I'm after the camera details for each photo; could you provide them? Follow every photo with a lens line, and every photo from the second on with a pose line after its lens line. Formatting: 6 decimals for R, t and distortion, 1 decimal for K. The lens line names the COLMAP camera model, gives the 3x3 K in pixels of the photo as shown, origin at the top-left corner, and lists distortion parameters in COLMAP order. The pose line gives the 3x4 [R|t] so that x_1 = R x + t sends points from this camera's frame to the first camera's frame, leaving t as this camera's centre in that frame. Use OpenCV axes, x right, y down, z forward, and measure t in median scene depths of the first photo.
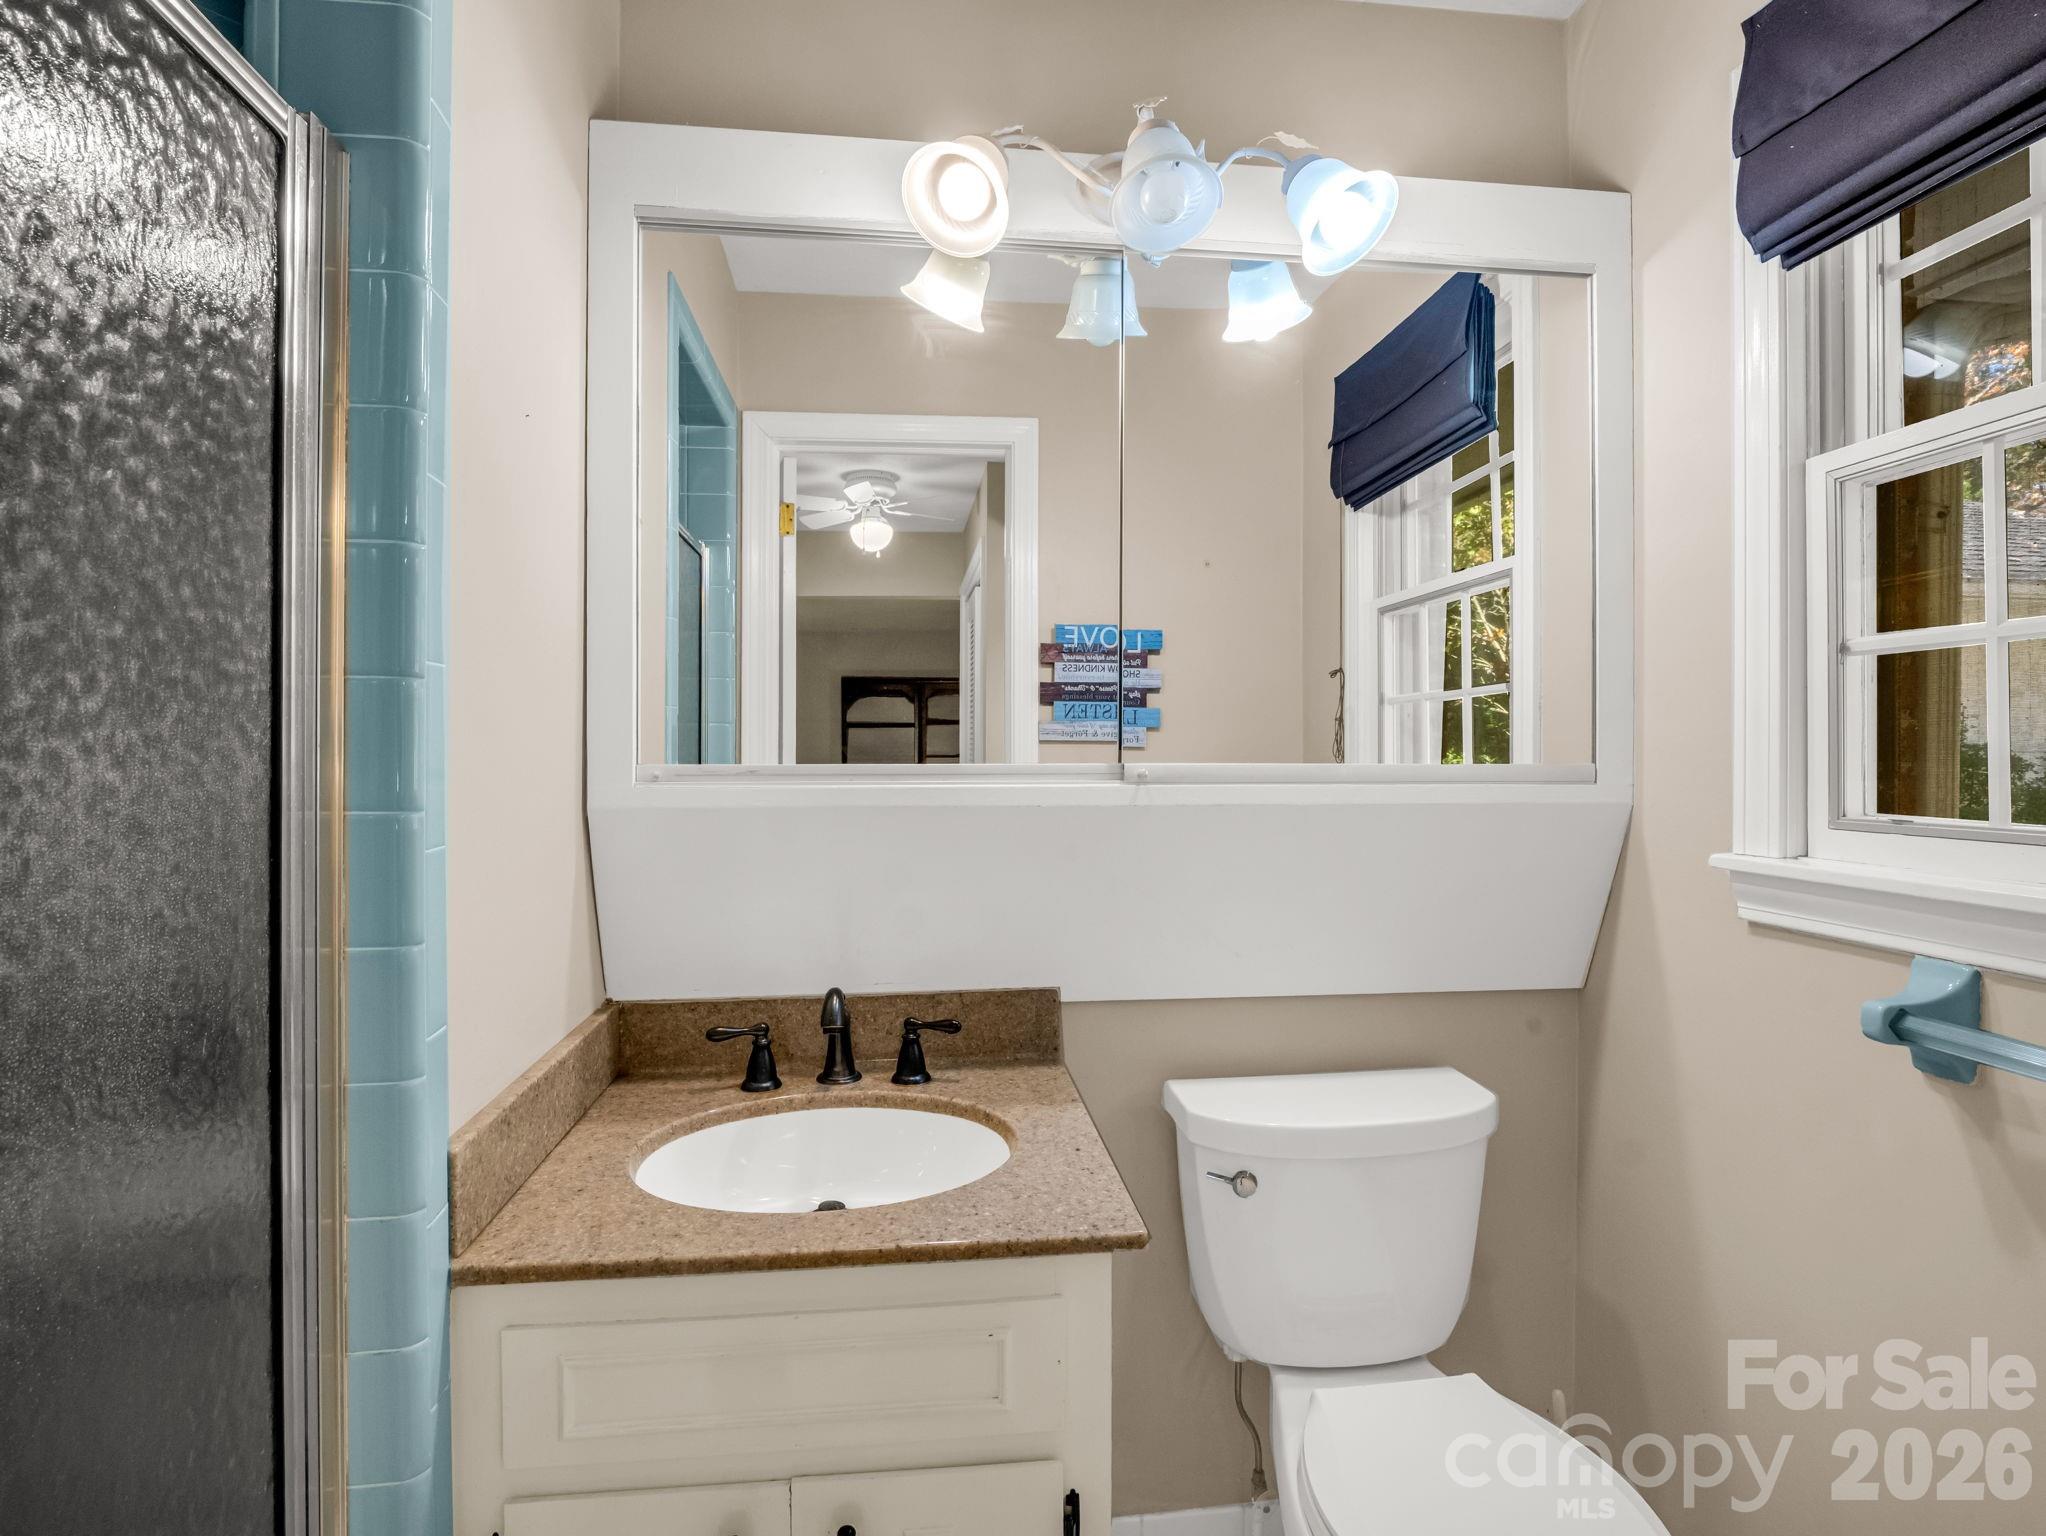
lens RADIAL K [[1018.0, 0, 1017.1], [0, 1018.0, 760.1], [0, 0, 1]] dist [-0.008880, 0.001455]
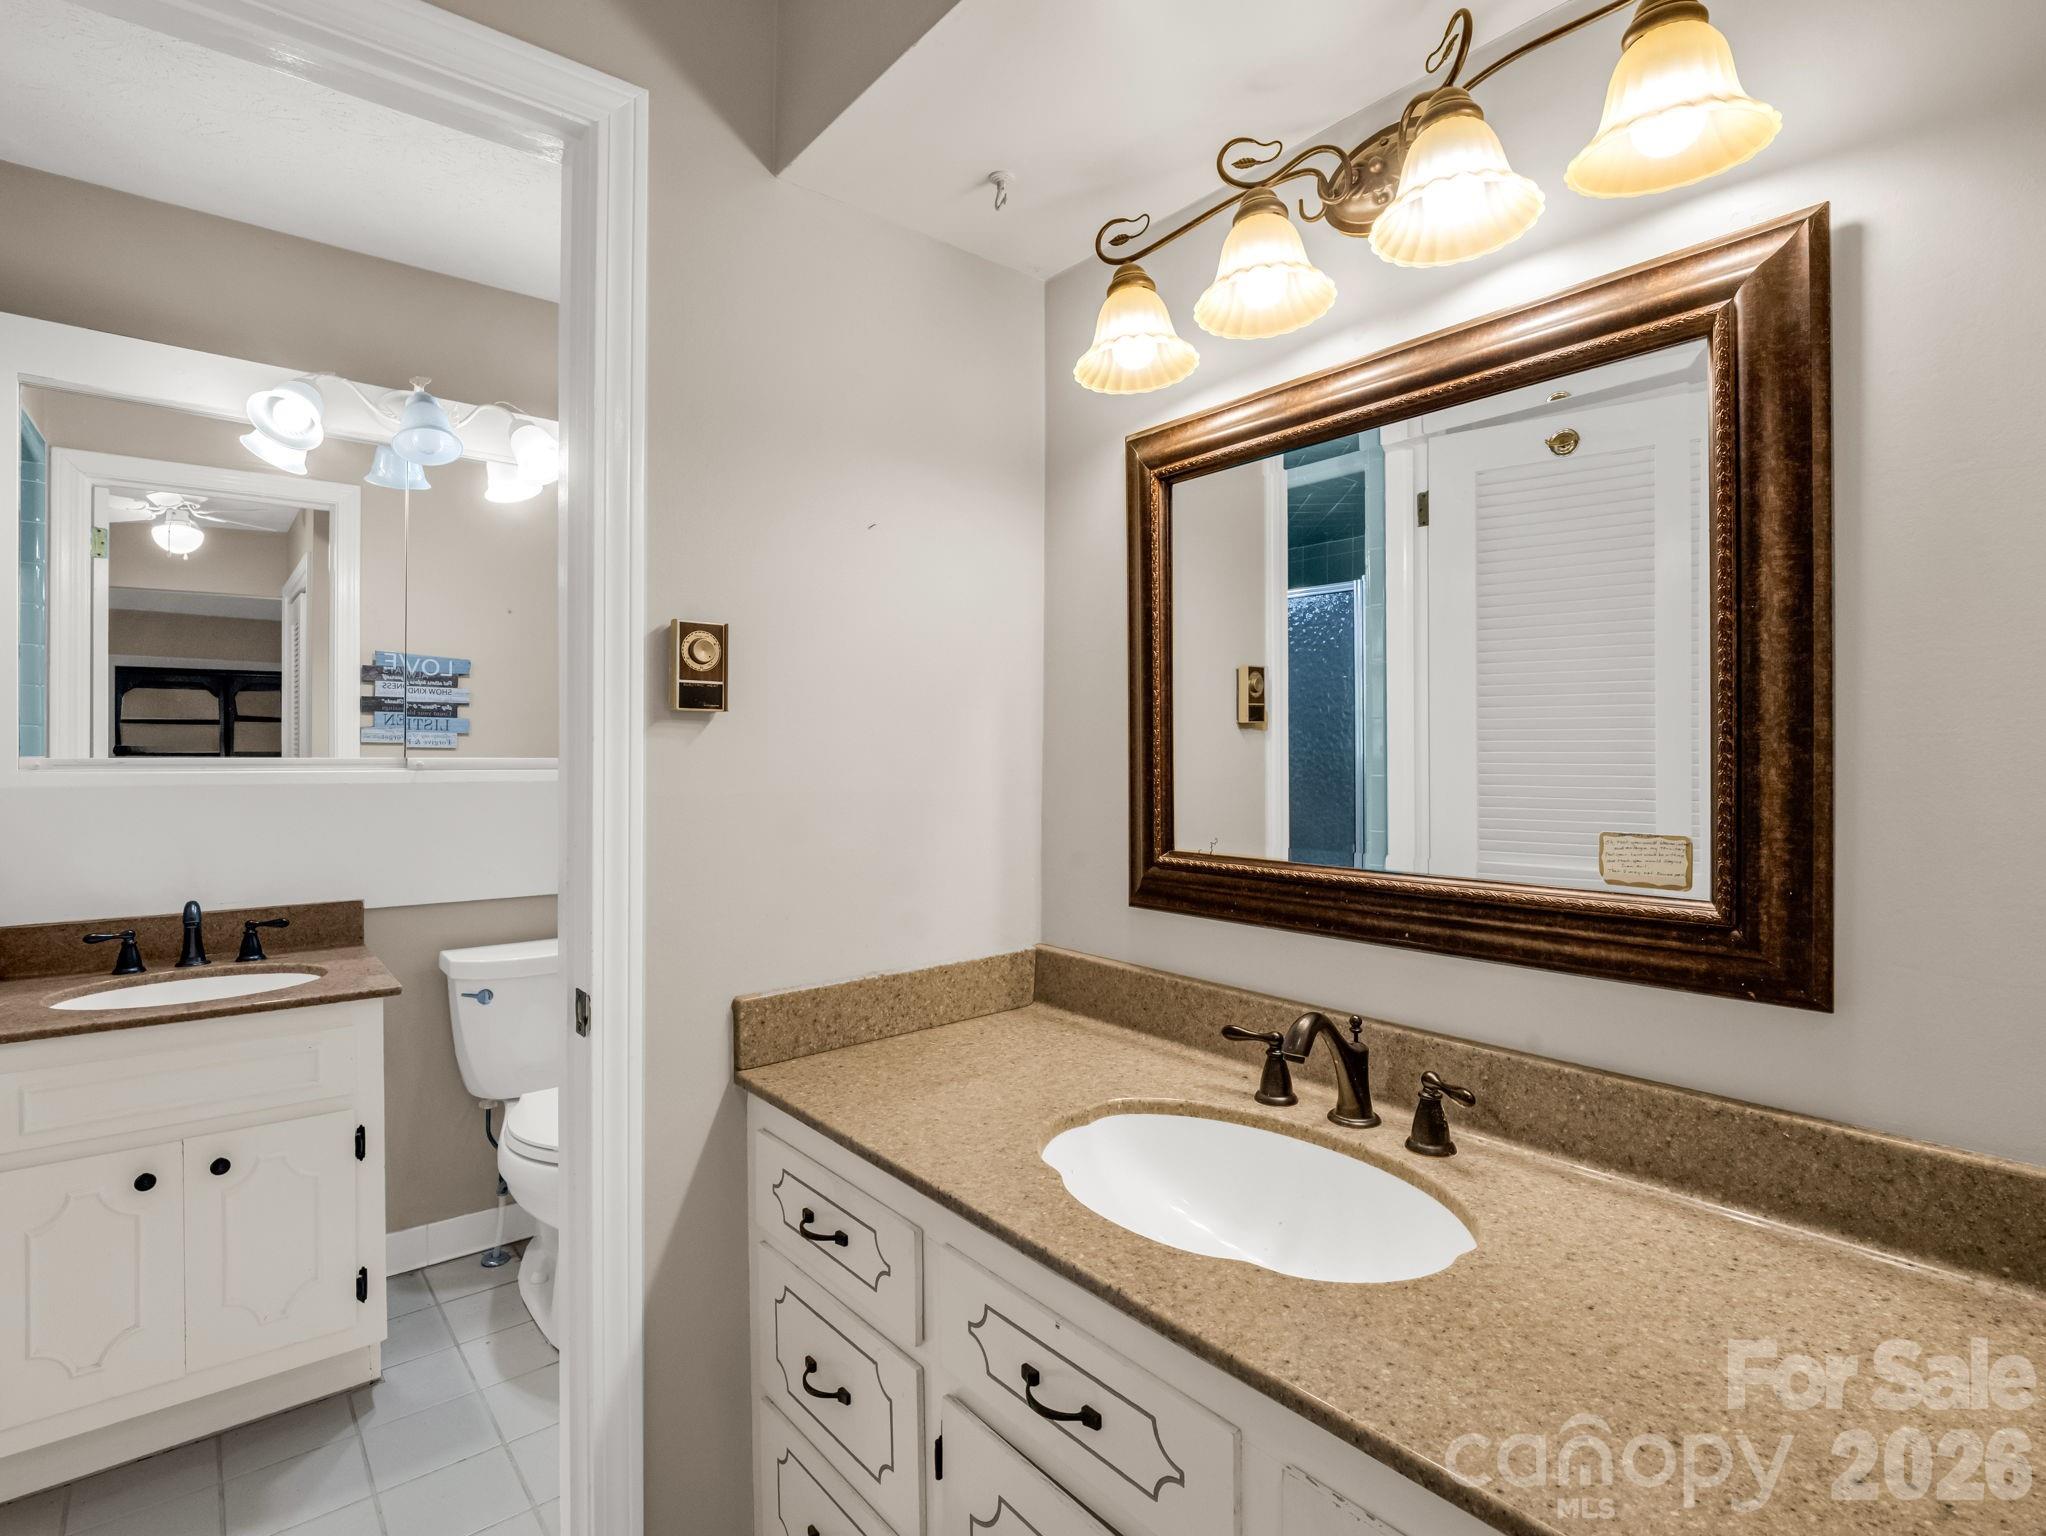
lens RADIAL K [[1018.0, 0, 992.3], [0, 1018.0, 764.2], [0, 0, 1]] dist [-0.008880, 0.001455]
pose [[0.848746, -0.001485, 0.528799, 0.020781], [0.000384, 0.999998, 0.002191, 0.005836], [-0.528801, -0.001656, 0.848744, -0.486514]]
